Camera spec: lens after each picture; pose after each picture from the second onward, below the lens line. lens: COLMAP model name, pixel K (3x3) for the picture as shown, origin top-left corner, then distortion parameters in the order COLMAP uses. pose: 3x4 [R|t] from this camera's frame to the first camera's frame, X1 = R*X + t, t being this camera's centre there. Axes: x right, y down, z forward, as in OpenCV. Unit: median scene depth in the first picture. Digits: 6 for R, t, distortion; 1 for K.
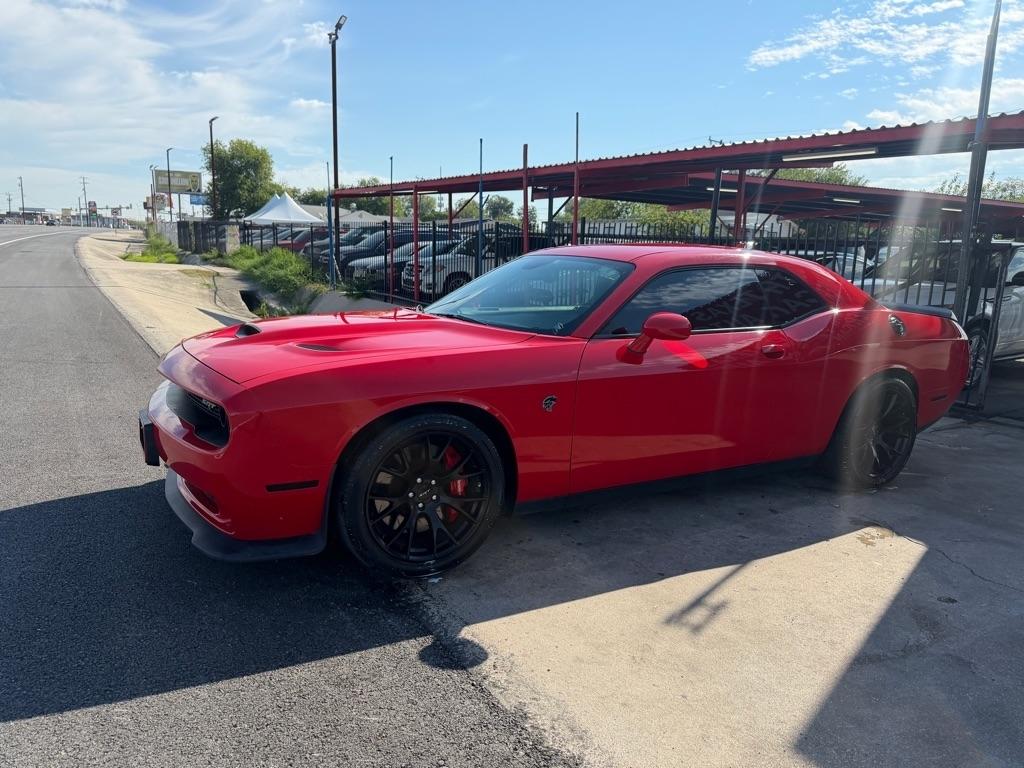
lens RADIAL K [[710.6, 0, 513.2], [0, 710.6, 391.7], [0, 0, 1]] dist [0.040794, -0.050032]
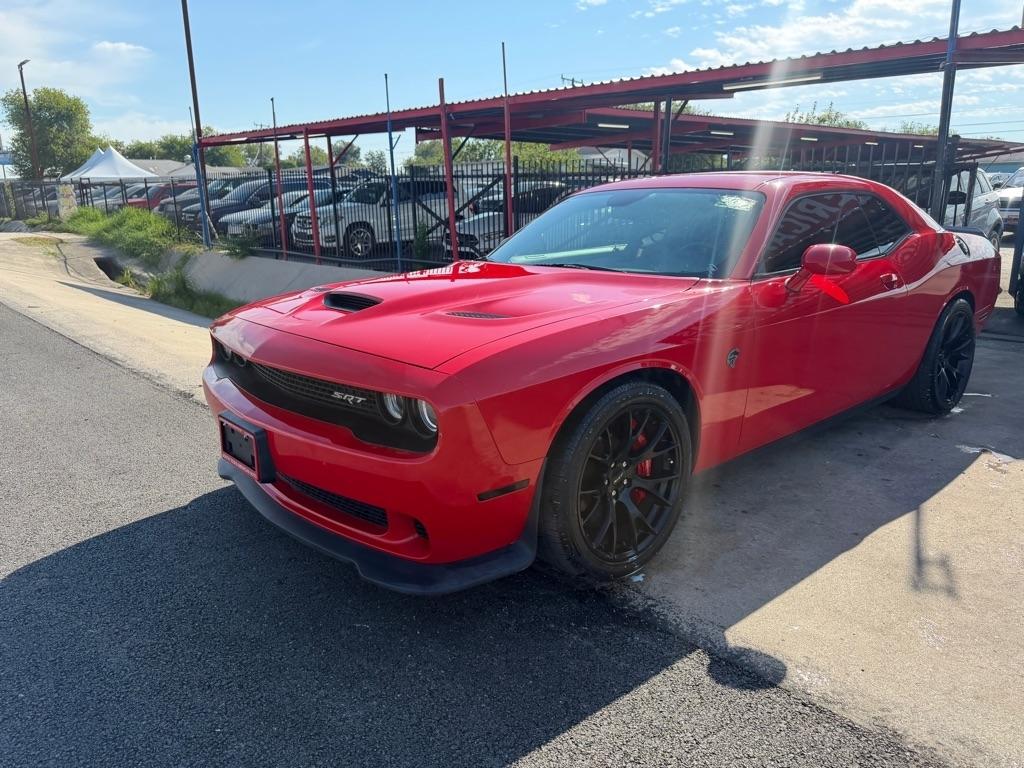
lens RADIAL K [[716.9, 0, 516.0], [0, 716.9, 380.8], [0, 0, 1]] dist [0.001818, -0.005911]
pose [[0.978643, -0.094634, 0.182488, -0.181163], [0.083964, 0.994324, 0.065351, -0.017133], [-0.187637, -0.048633, 0.981034, 0.095265]]
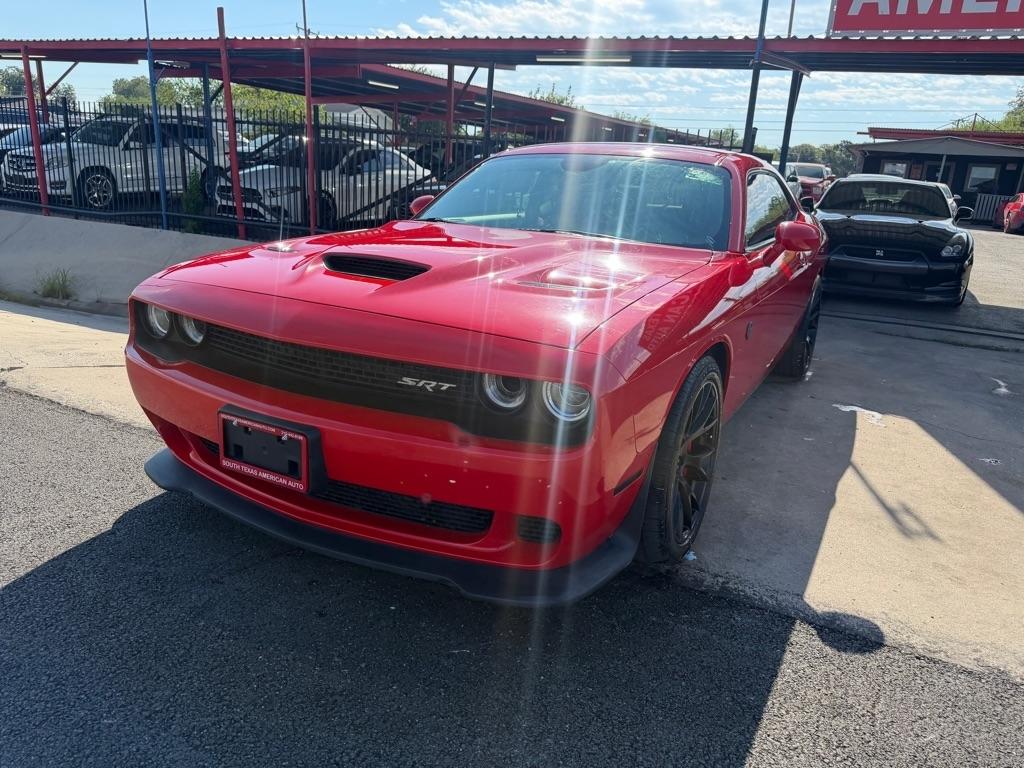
lens RADIAL K [[716.0, 0, 516.9], [0, 716.0, 380.6], [0, 0, 1]] dist [0.002798, -0.005877]
pose [[0.849845, -0.133730, 0.509784, -0.320997], [0.072186, 0.987692, 0.138759, -0.032648], [-0.522065, -0.081124, 0.849039, 0.192865]]
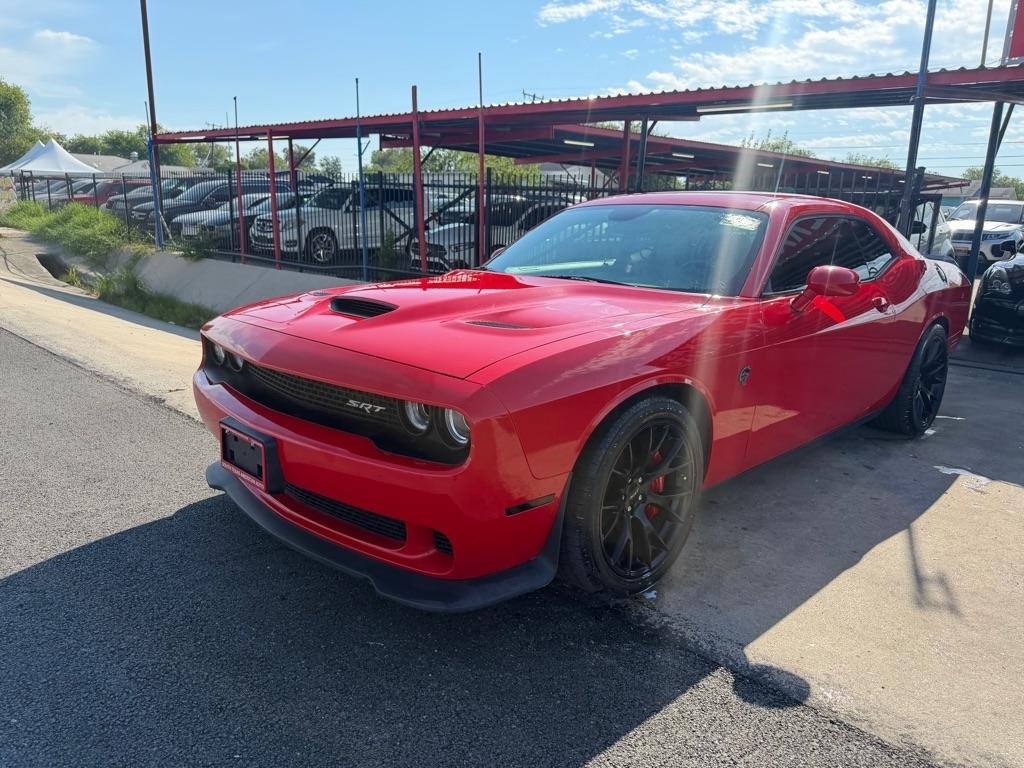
lens RADIAL K [[716.5, 0, 520.3], [0, 716.5, 392.9], [0, 0, 1]] dist [0.002806, -0.007106]
pose [[0.964912, -0.071101, 0.252764, -0.213932], [0.055511, 0.996120, 0.068290, -0.018265], [-0.256639, -0.051863, 0.965115, 0.111004]]
